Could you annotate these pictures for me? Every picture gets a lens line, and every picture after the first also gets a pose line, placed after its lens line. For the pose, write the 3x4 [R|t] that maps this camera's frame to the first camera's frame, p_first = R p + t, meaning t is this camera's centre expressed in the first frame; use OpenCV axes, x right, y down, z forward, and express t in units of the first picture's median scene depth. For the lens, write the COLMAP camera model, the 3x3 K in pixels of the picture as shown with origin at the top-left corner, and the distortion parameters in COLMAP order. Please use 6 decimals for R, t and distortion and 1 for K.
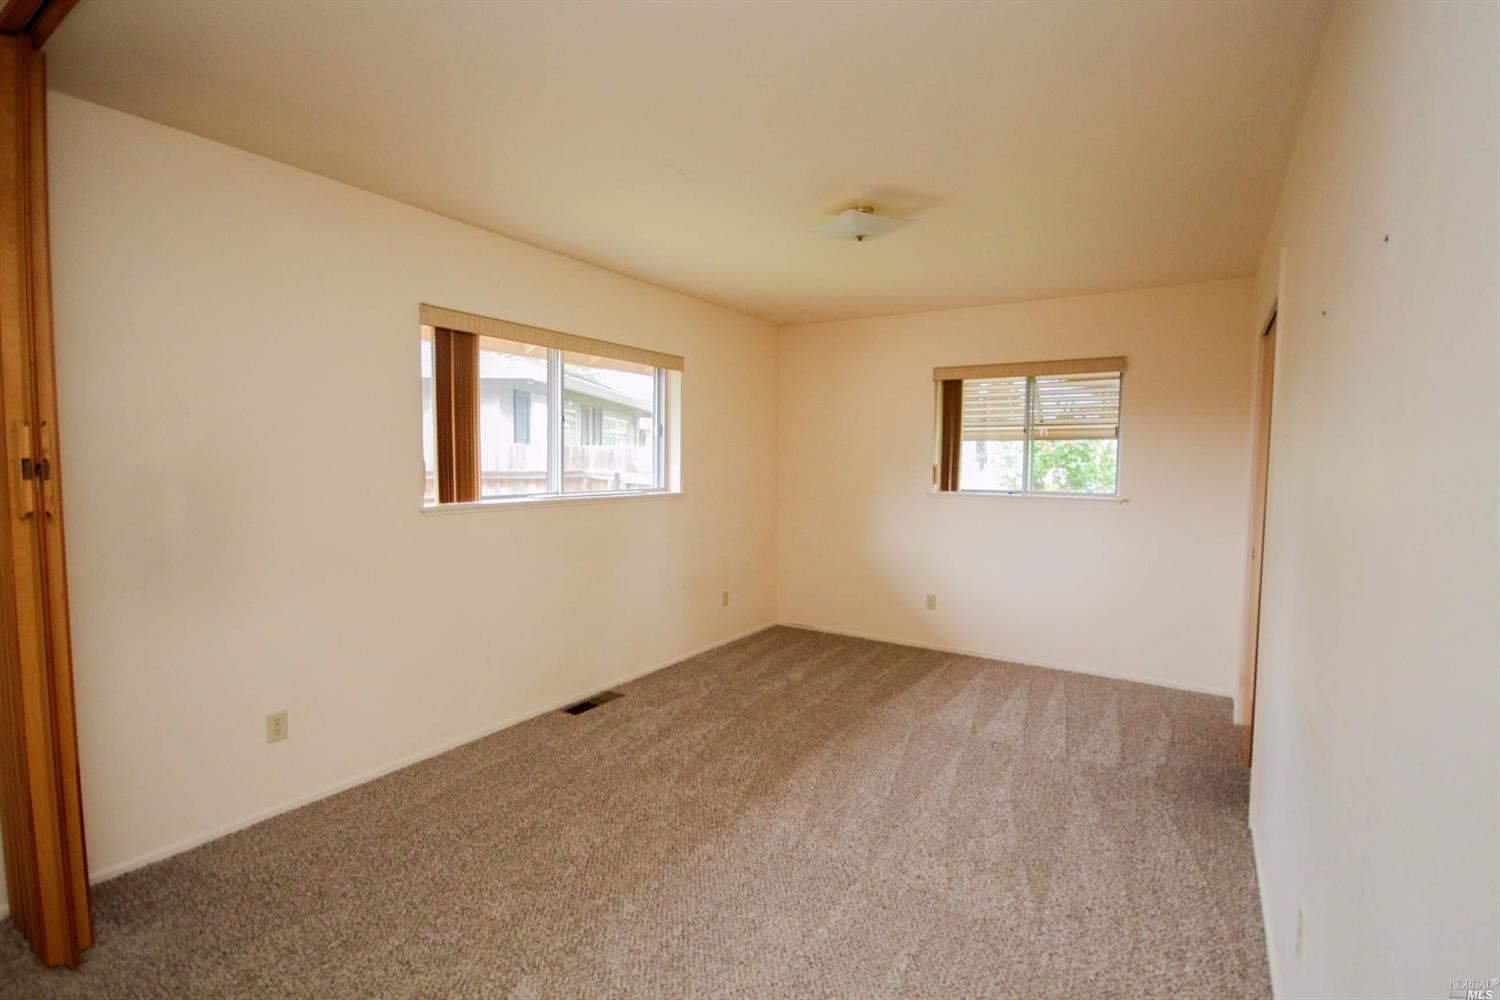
lens RADIAL K [[688.7, 0, 746.9], [0, 688.7, 496.0], [0, 0, 1]] dist [0.001699, -0.001003]
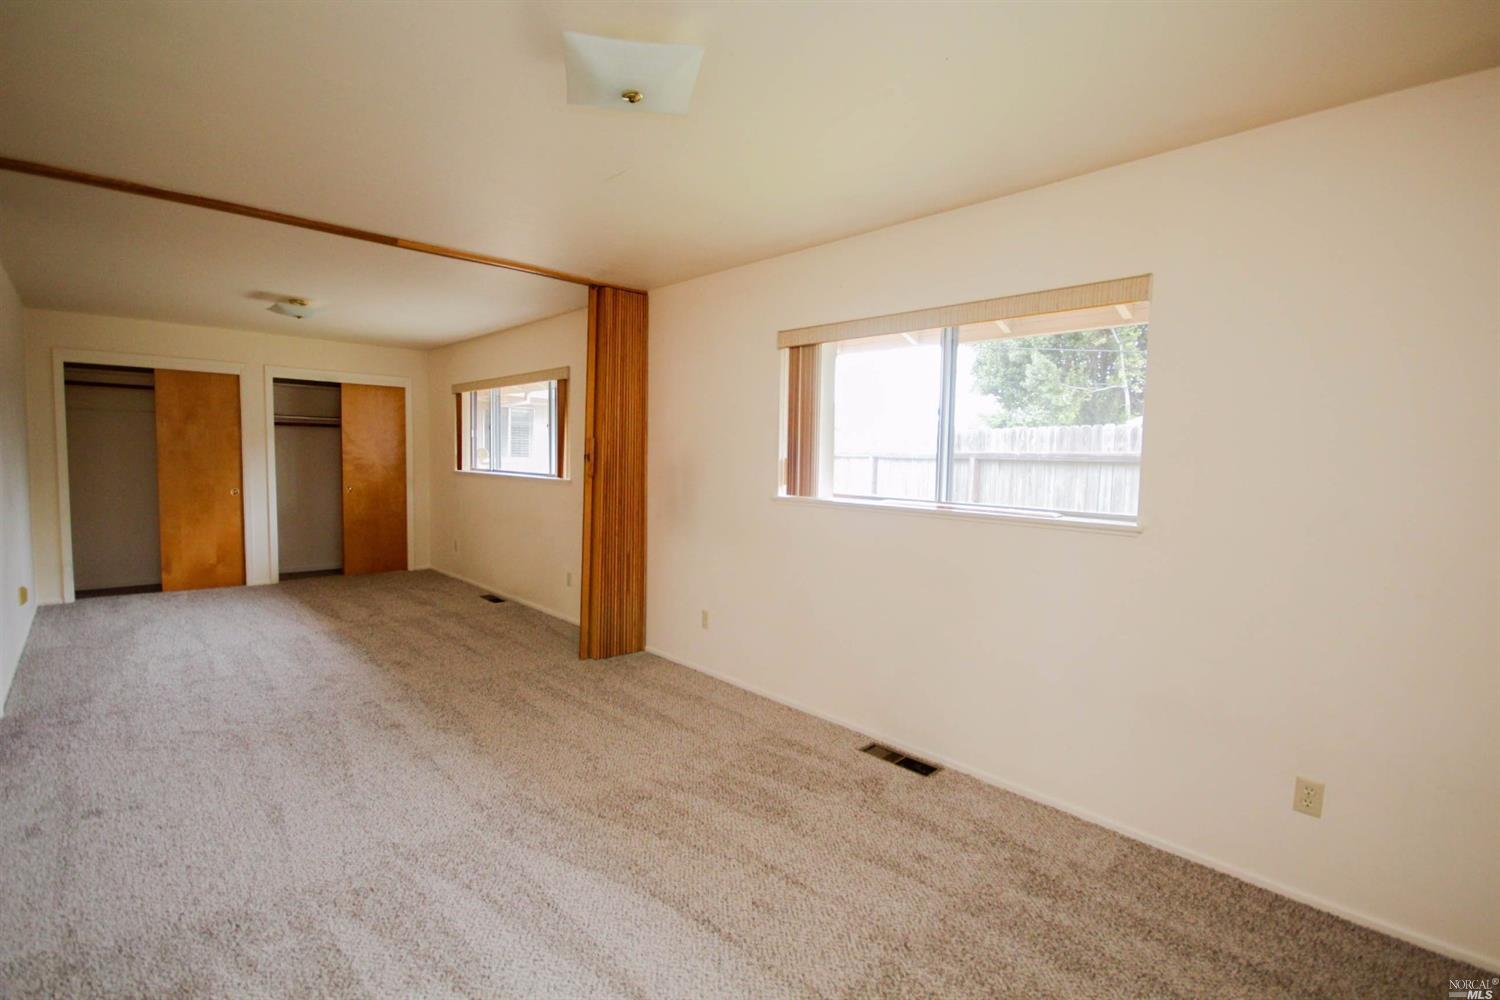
lens RADIAL K [[688.7, 0, 750.5], [0, 688.7, 499.1], [0, 0, 1]] dist [0.001699, -0.001003]
pose [[-0.230672, 0.051482, -0.971669, 0.512610], [-0.072311, 0.994931, 0.069881, -0.042861], [0.970341, 0.086382, -0.225780, 0.852145]]
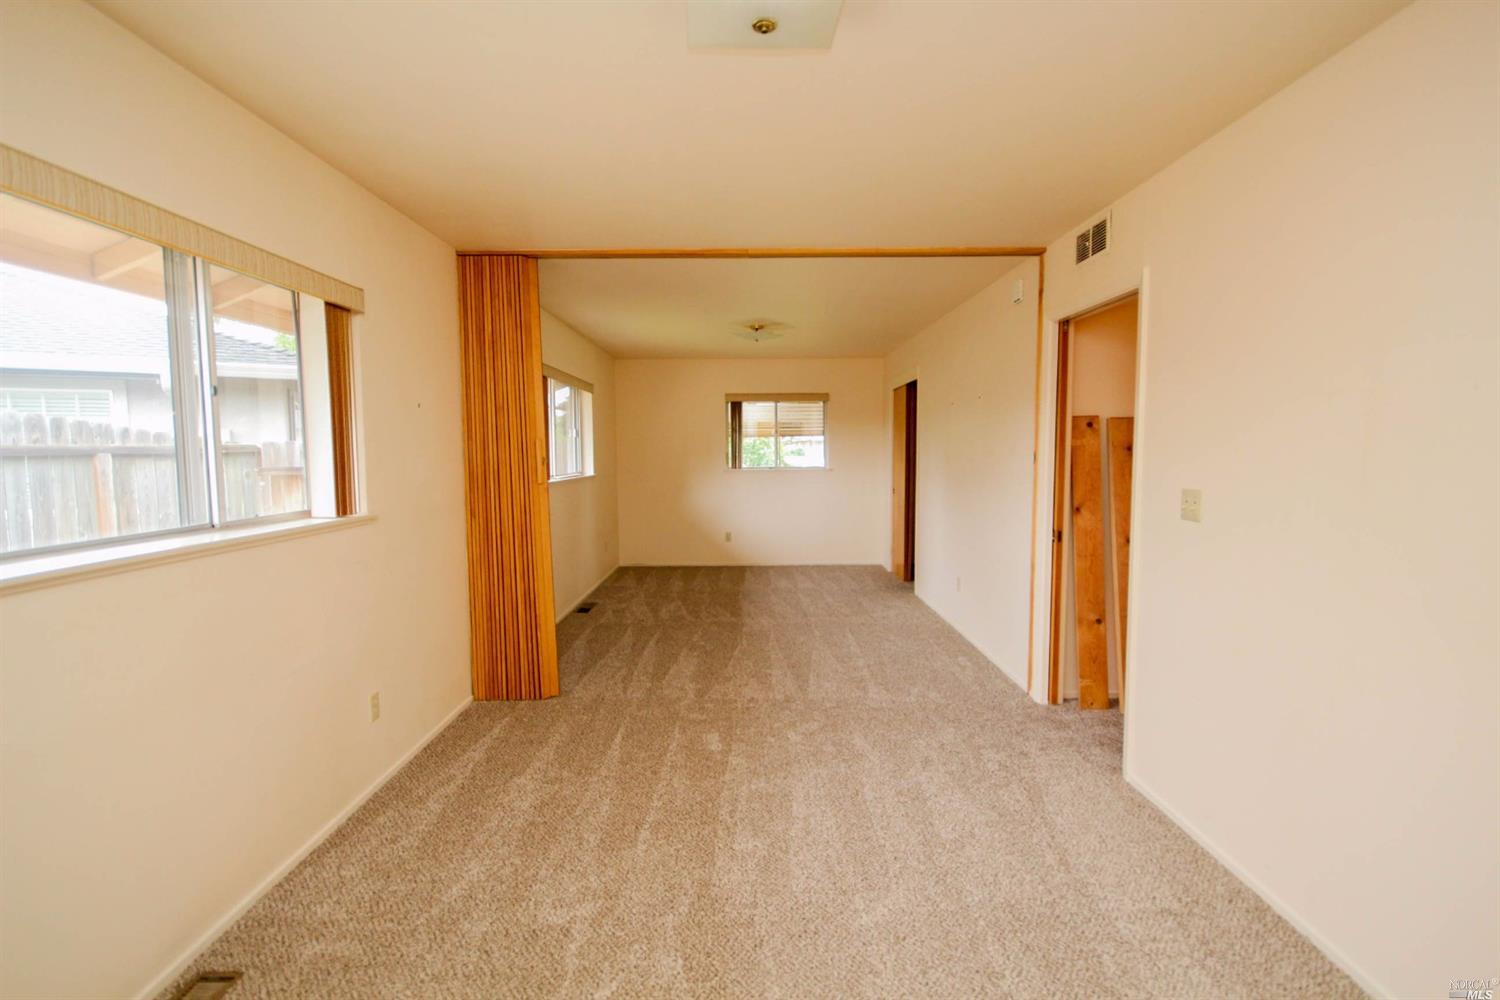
lens RADIAL K [[688.7, 0, 754.8], [0, 688.7, 504.0], [0, 0, 1]] dist [0.001699, -0.001003]
pose [[0.834997, -0.057757, 0.547215, -0.630606], [0.042925, 0.998283, 0.039866, 0.014084], [-0.548577, -0.009799, 0.836042, -0.446194]]
